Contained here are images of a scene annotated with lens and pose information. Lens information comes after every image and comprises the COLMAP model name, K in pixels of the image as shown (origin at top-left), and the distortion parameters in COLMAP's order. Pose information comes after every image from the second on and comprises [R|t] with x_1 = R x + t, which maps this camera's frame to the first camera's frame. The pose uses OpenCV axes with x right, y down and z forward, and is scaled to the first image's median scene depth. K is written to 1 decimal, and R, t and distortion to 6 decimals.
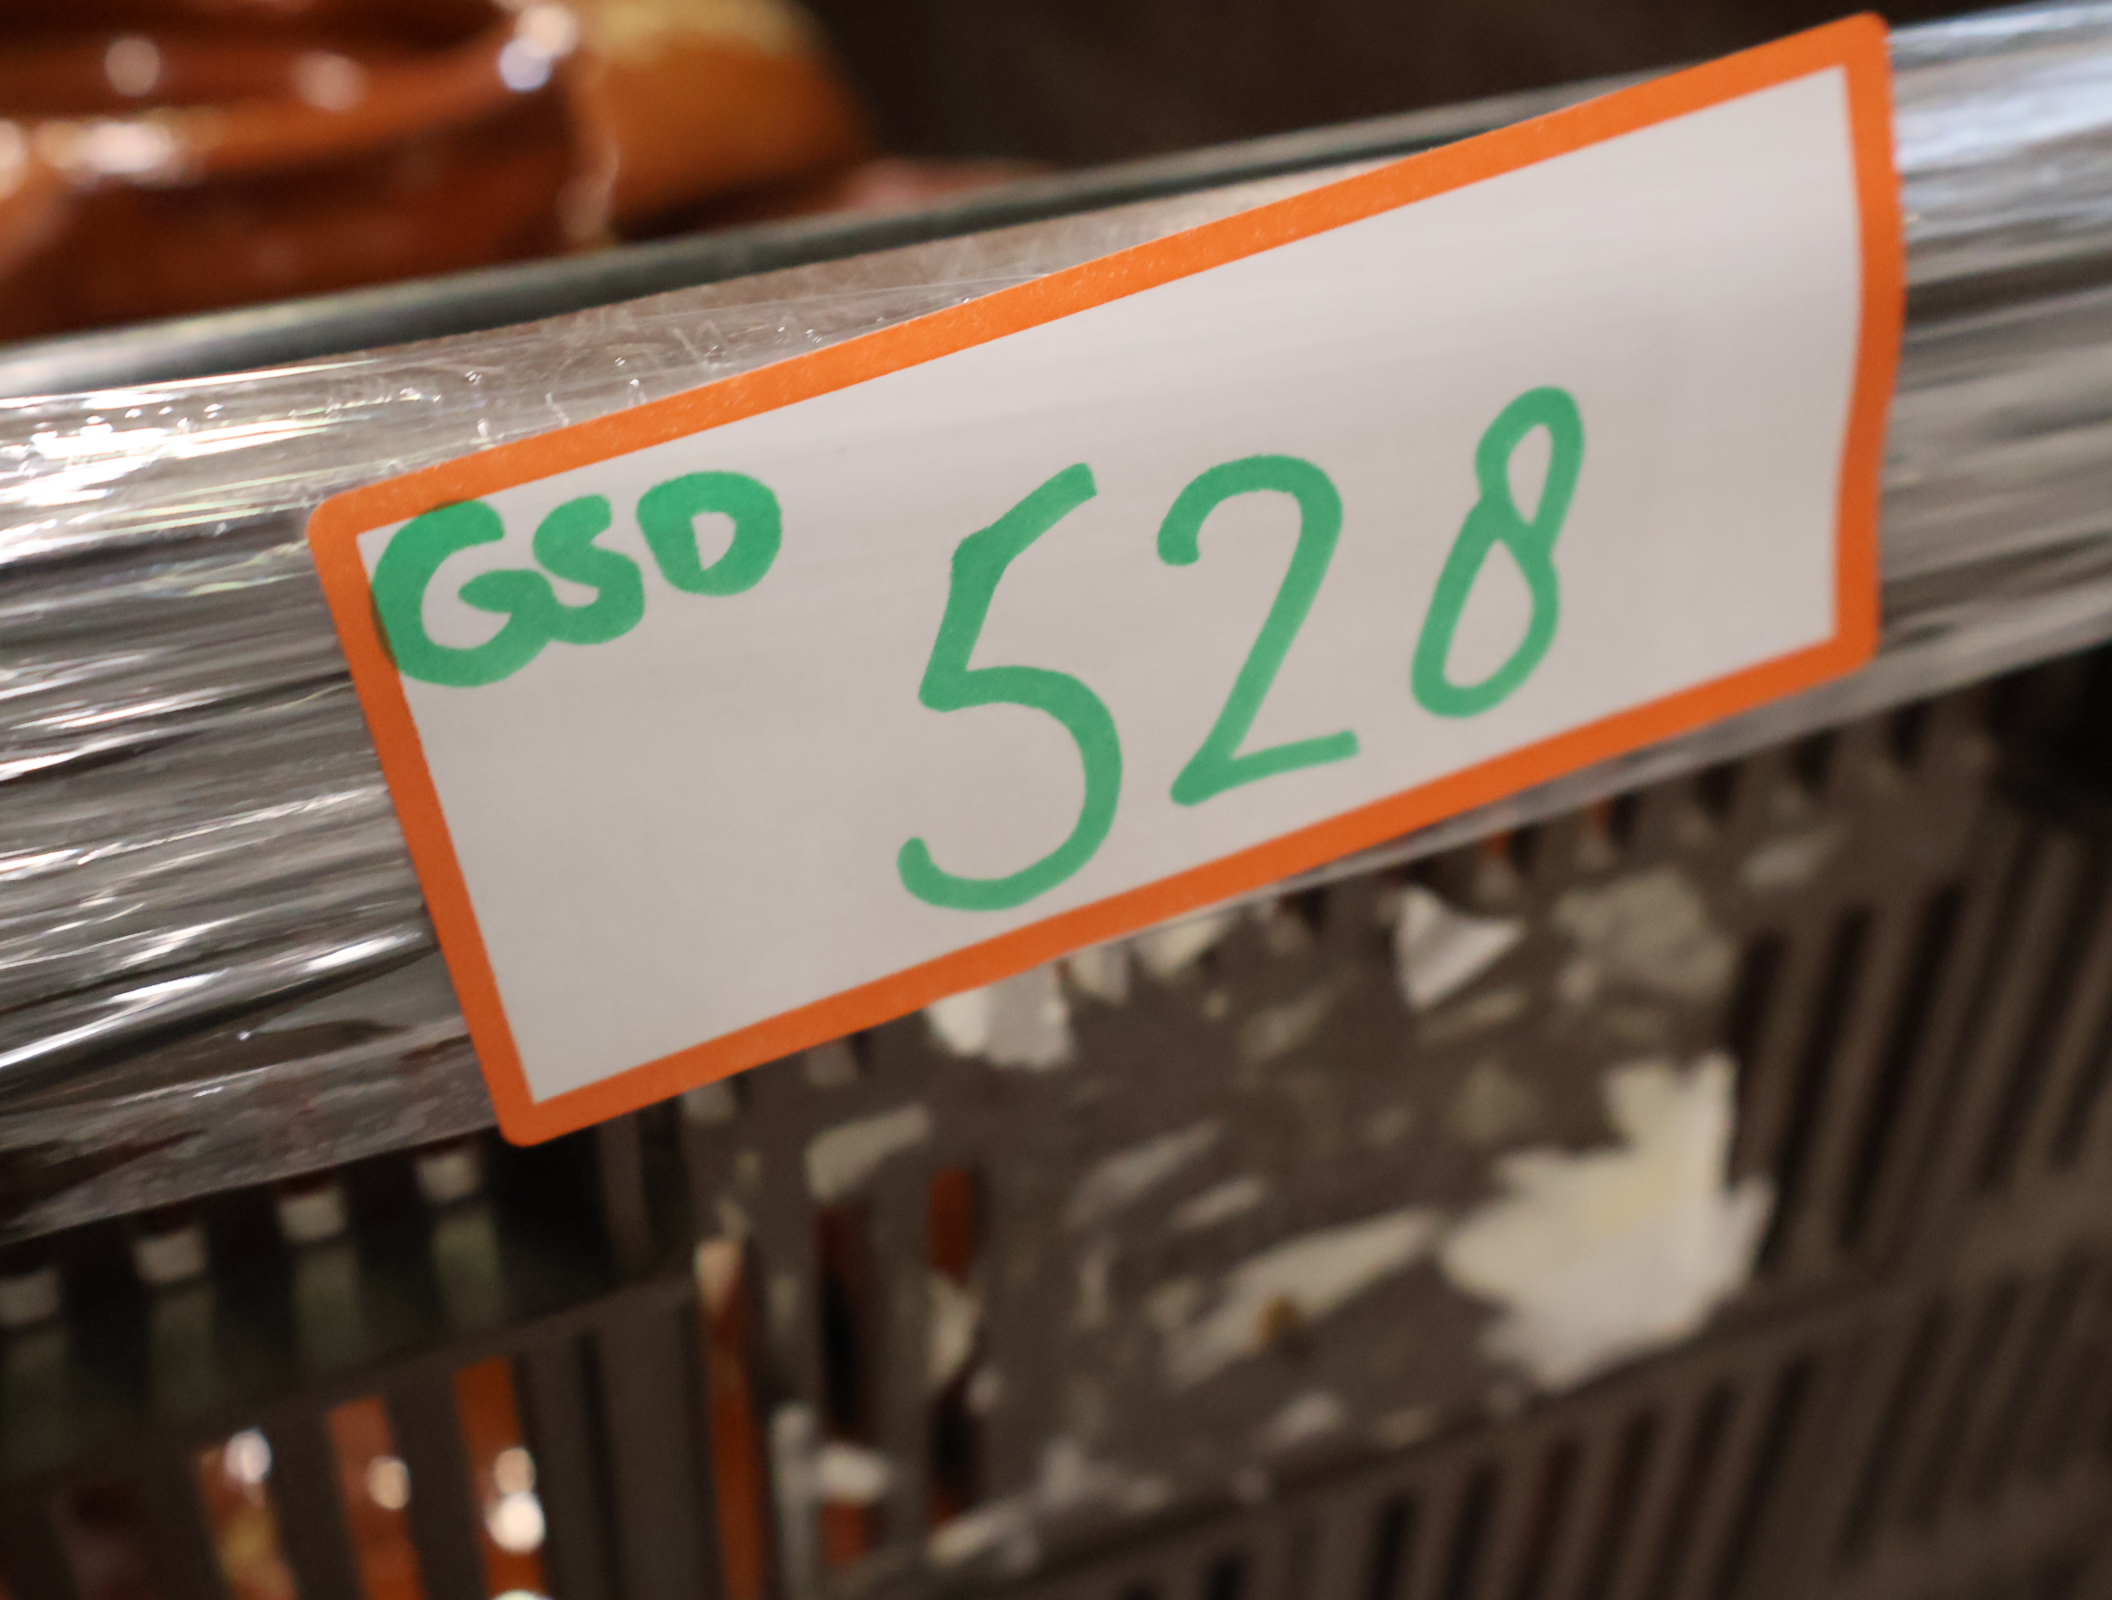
lens RADIAL K [[2624.5, 0, 1159.9], [0, 2624.5, 800.5], [0, 0, 1]] dist [-0.014845, -0.002450]
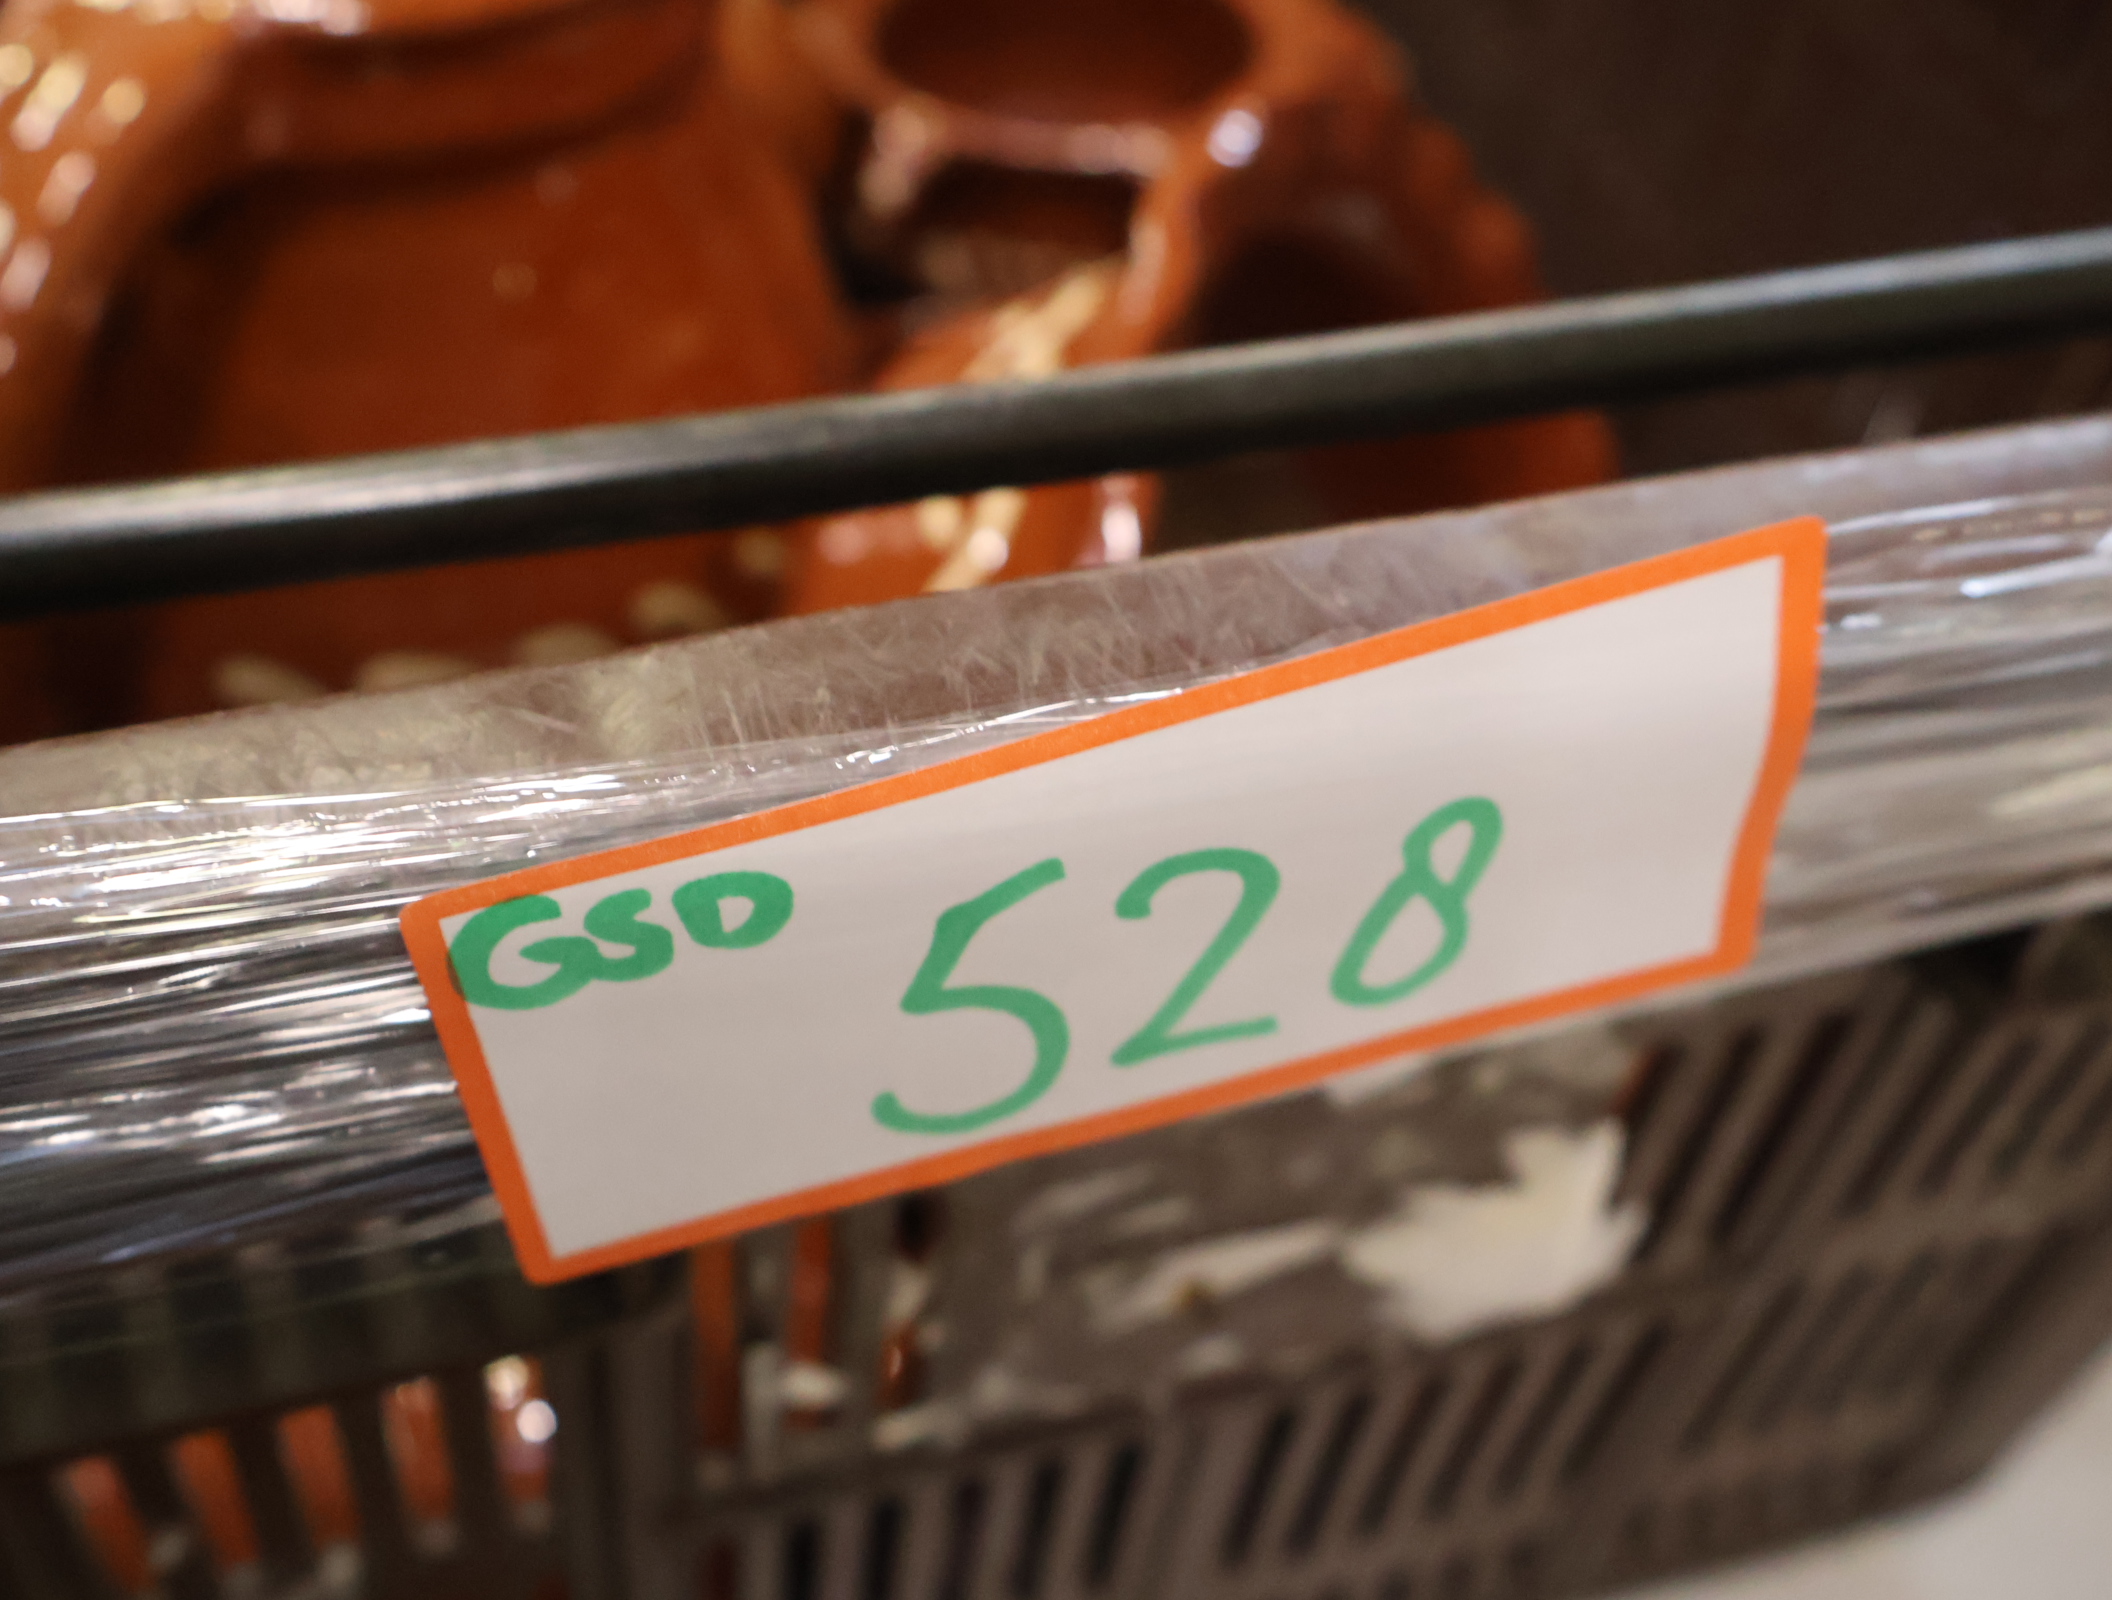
lens RADIAL K [[2624.5, 0, 1159.9], [0, 2624.5, 800.5], [0, 0, 1]] dist [-0.014845, -0.002450]
pose [[0.989507, 0.143019, -0.020516, 0.031677], [-0.135551, 0.968082, 0.210813, -0.345482], [0.050011, -0.205820, 0.977311, -0.122809]]
